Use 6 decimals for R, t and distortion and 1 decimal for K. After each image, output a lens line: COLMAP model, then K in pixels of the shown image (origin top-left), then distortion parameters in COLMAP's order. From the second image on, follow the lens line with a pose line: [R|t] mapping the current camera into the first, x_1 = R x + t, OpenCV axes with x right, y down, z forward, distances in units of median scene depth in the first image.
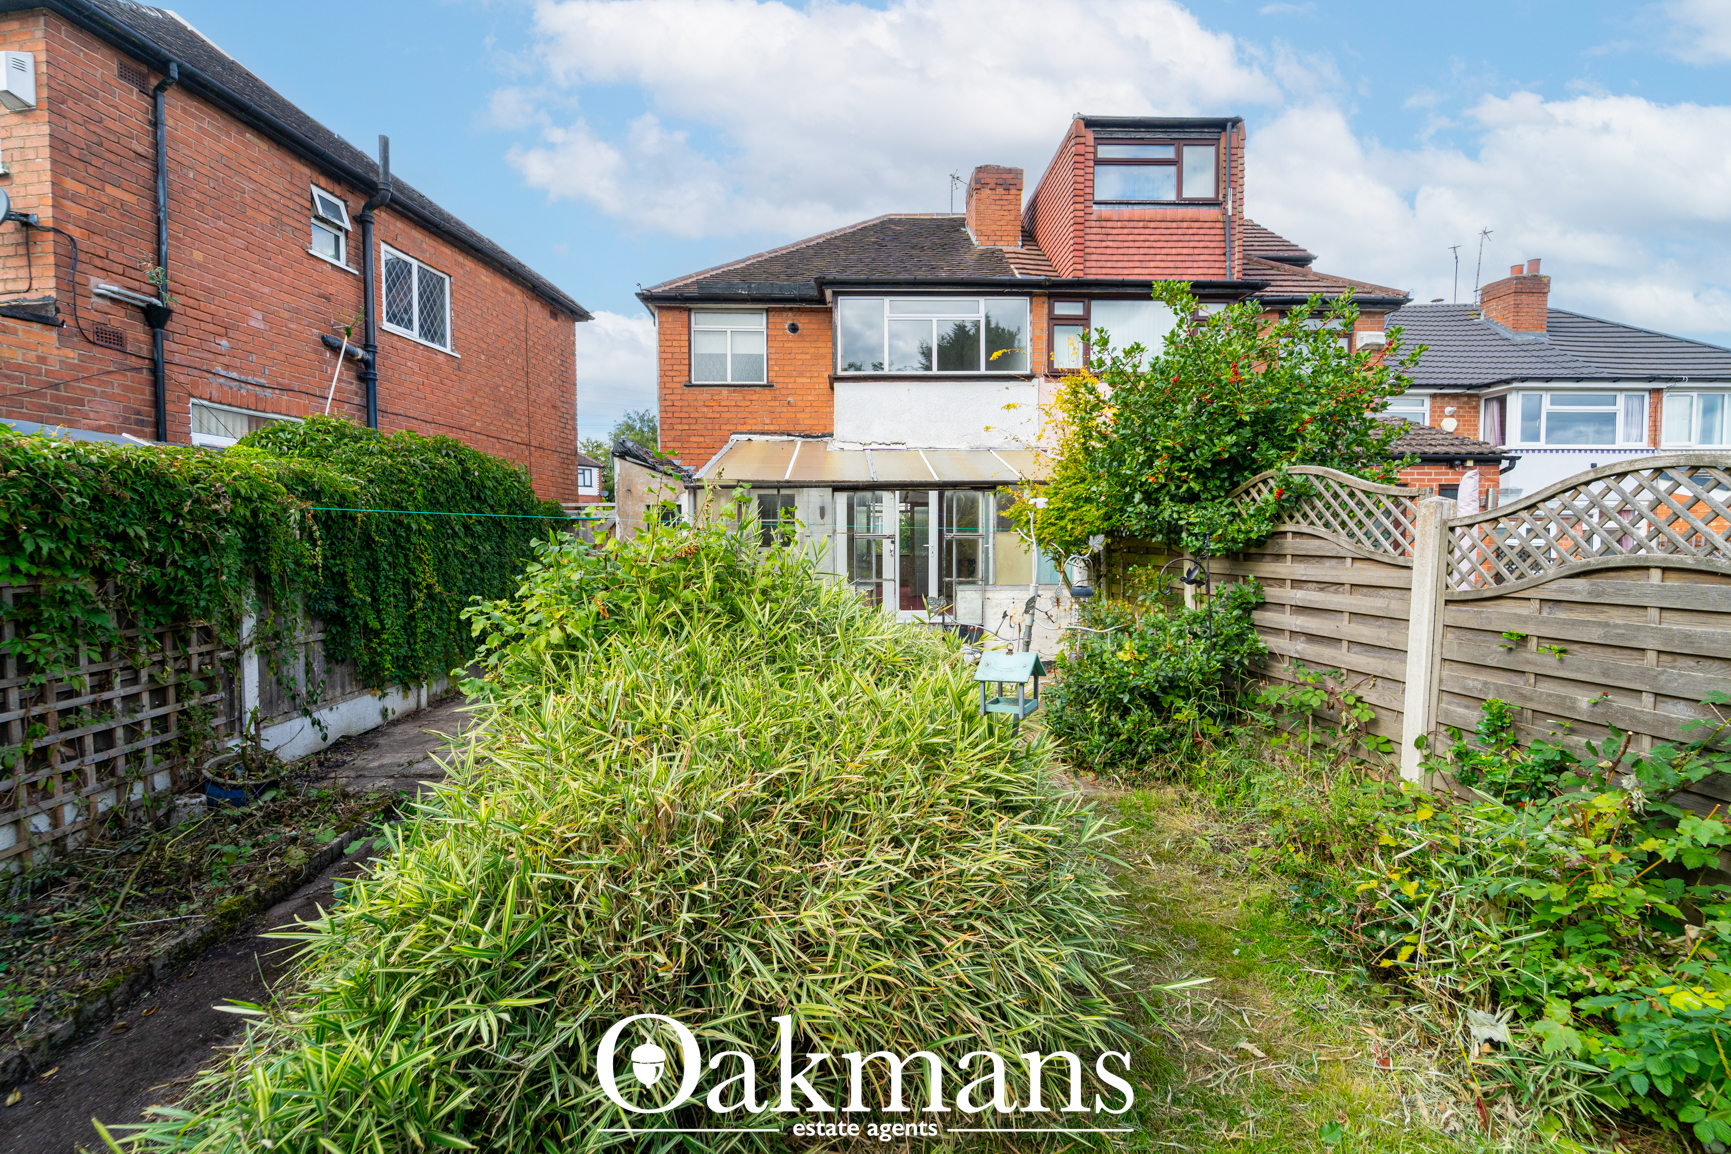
lens RADIAL K [[715.3, 0, 870.0], [0, 715.3, 569.8], [0, 0, 1]] dist [0.002563, -0.002758]
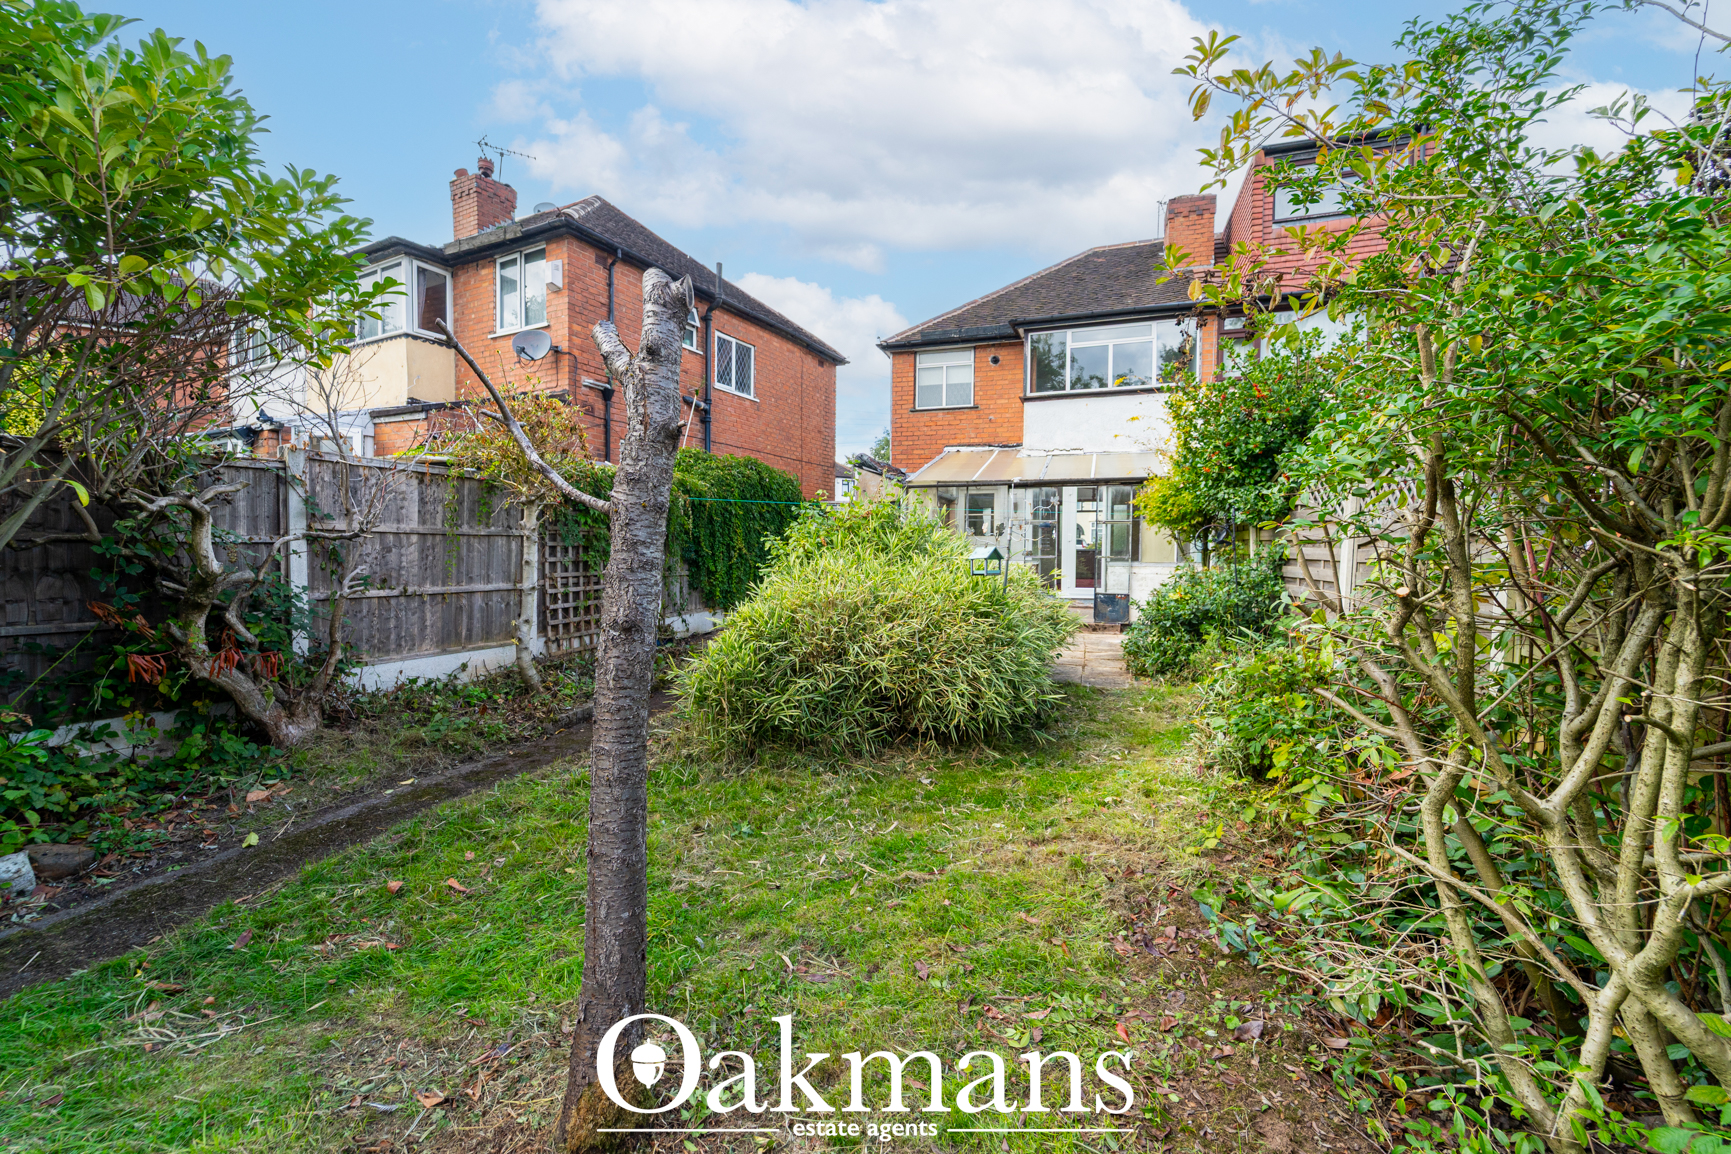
lens RADIAL K [[715.3, 0, 862.7], [0, 715.3, 555.4], [0, 0, 1]] dist [0.002563, -0.002758]
pose [[0.934366, 0.013356, -0.356065, 0.143787], [-0.024387, 0.999351, -0.026508, 0.047375], [0.355480, 0.033452, 0.934085, -0.269195]]
